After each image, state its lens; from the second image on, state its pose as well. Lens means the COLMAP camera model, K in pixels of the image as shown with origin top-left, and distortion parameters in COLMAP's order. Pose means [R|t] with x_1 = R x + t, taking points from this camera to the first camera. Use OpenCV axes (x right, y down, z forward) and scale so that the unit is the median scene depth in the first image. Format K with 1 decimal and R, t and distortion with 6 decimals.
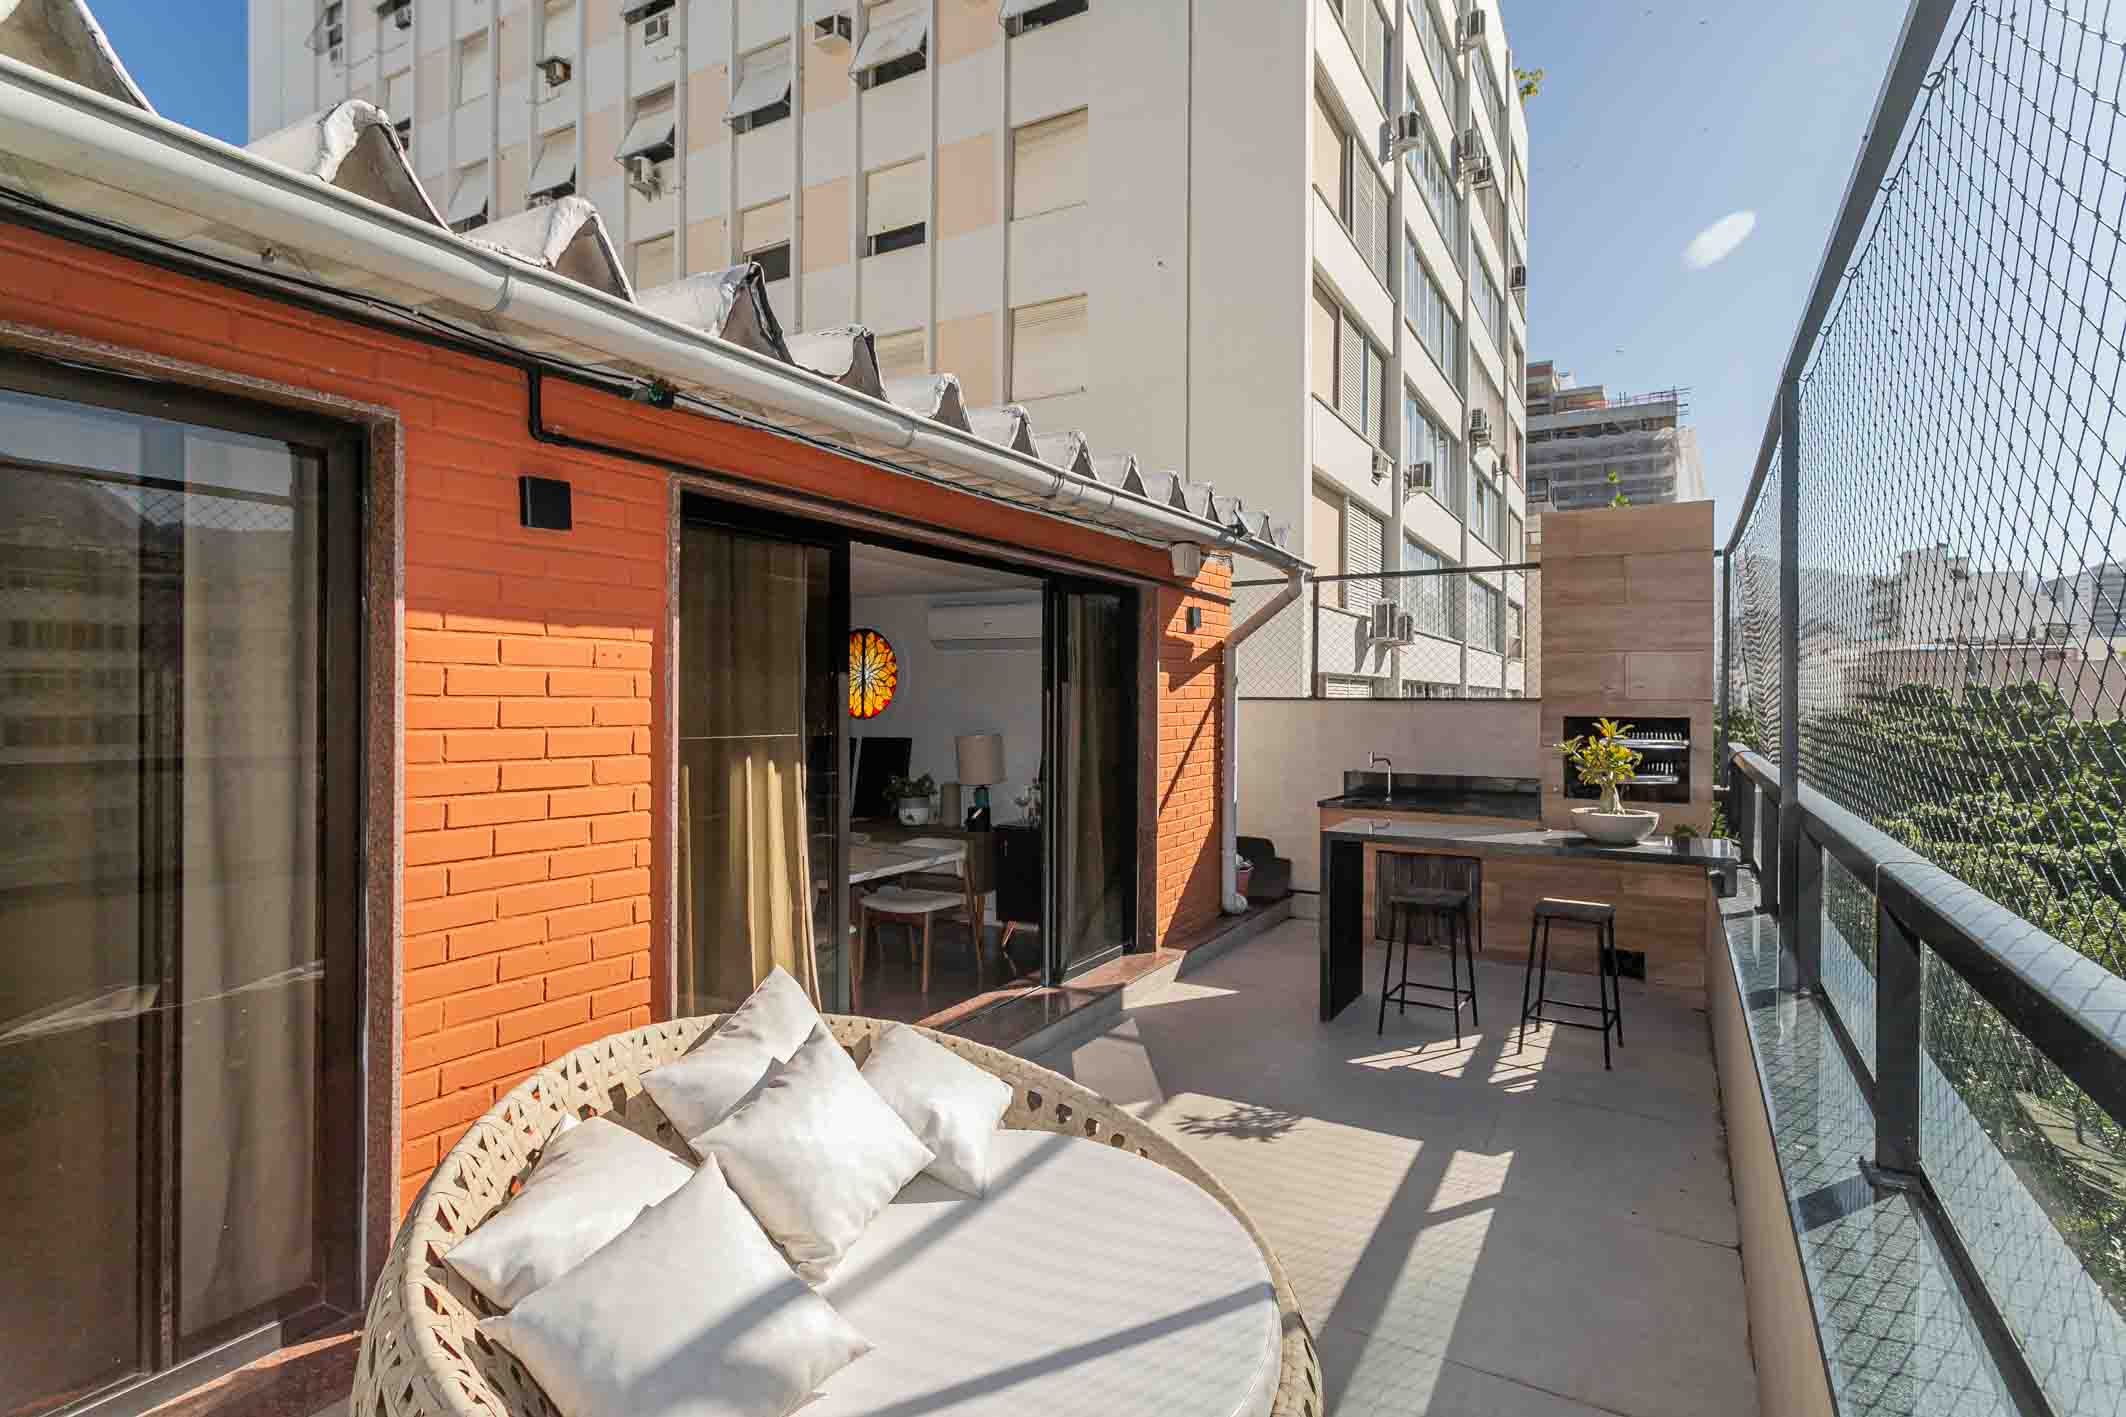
lens RADIAL K [[998.2, 0, 1066.7], [0, 998.2, 699.3], [0, 0, 1]] dist [-0.000733, 0.000348]
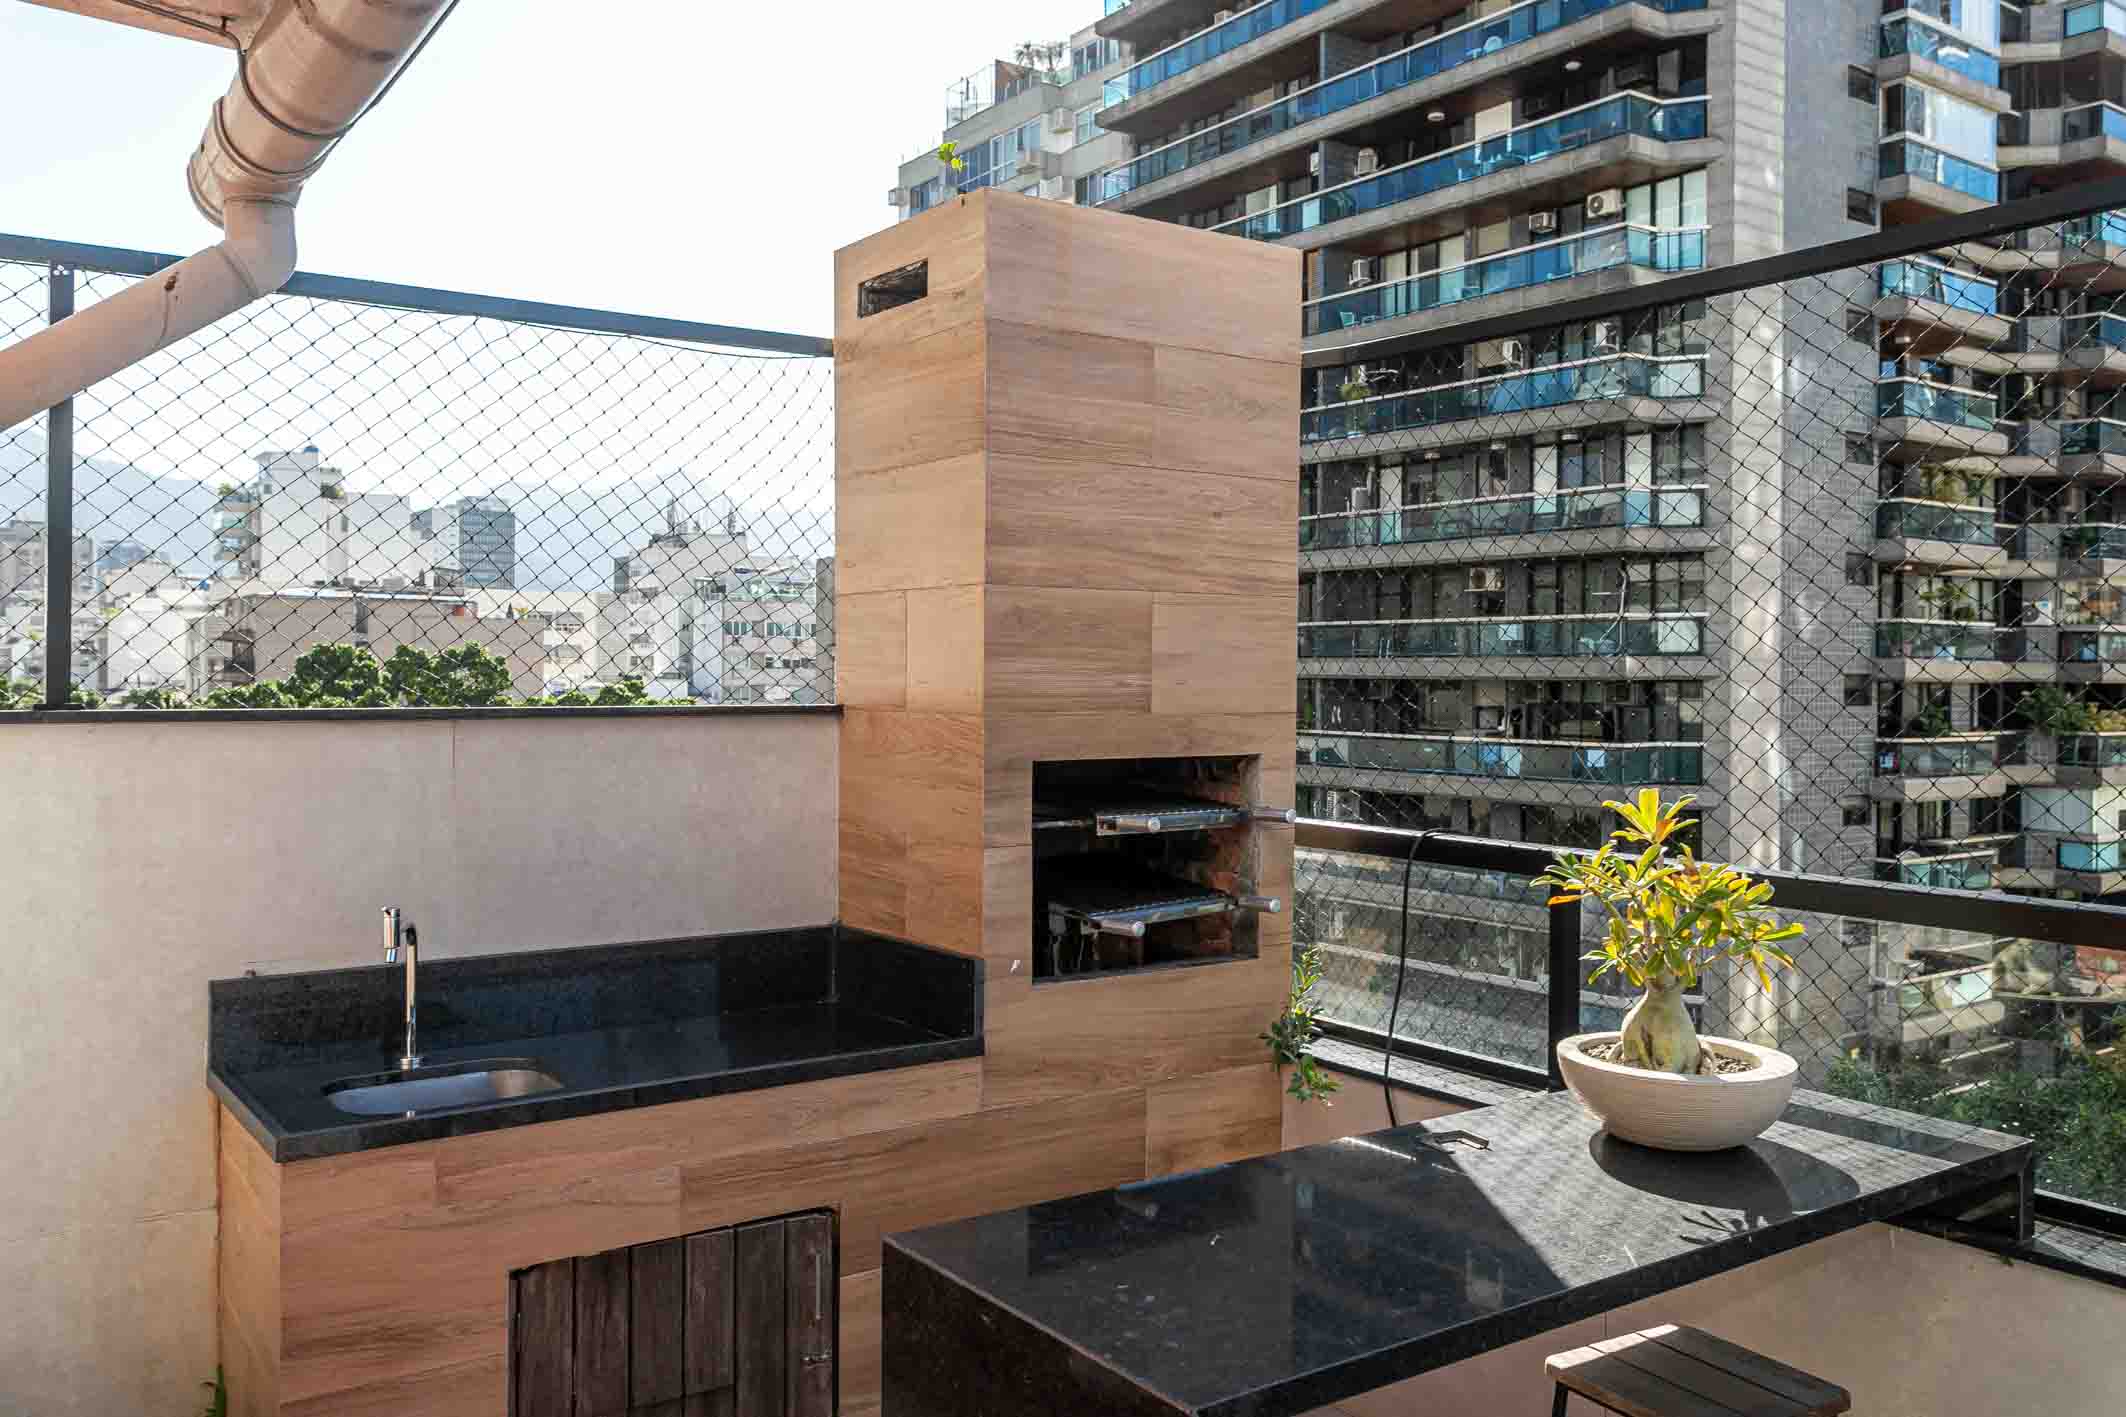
lens RADIAL K [[1679.5, 0, 1063.0], [0, 1679.5, 708.5], [0, 0, 1]] dist [0.006246, 0.002181]
pose [[0.397500, -0.016513, 0.917454, -0.008511], [-0.008705, 0.999725, 0.021766, -0.002232], [-0.917561, -0.016638, 0.397247, 0.100902]]
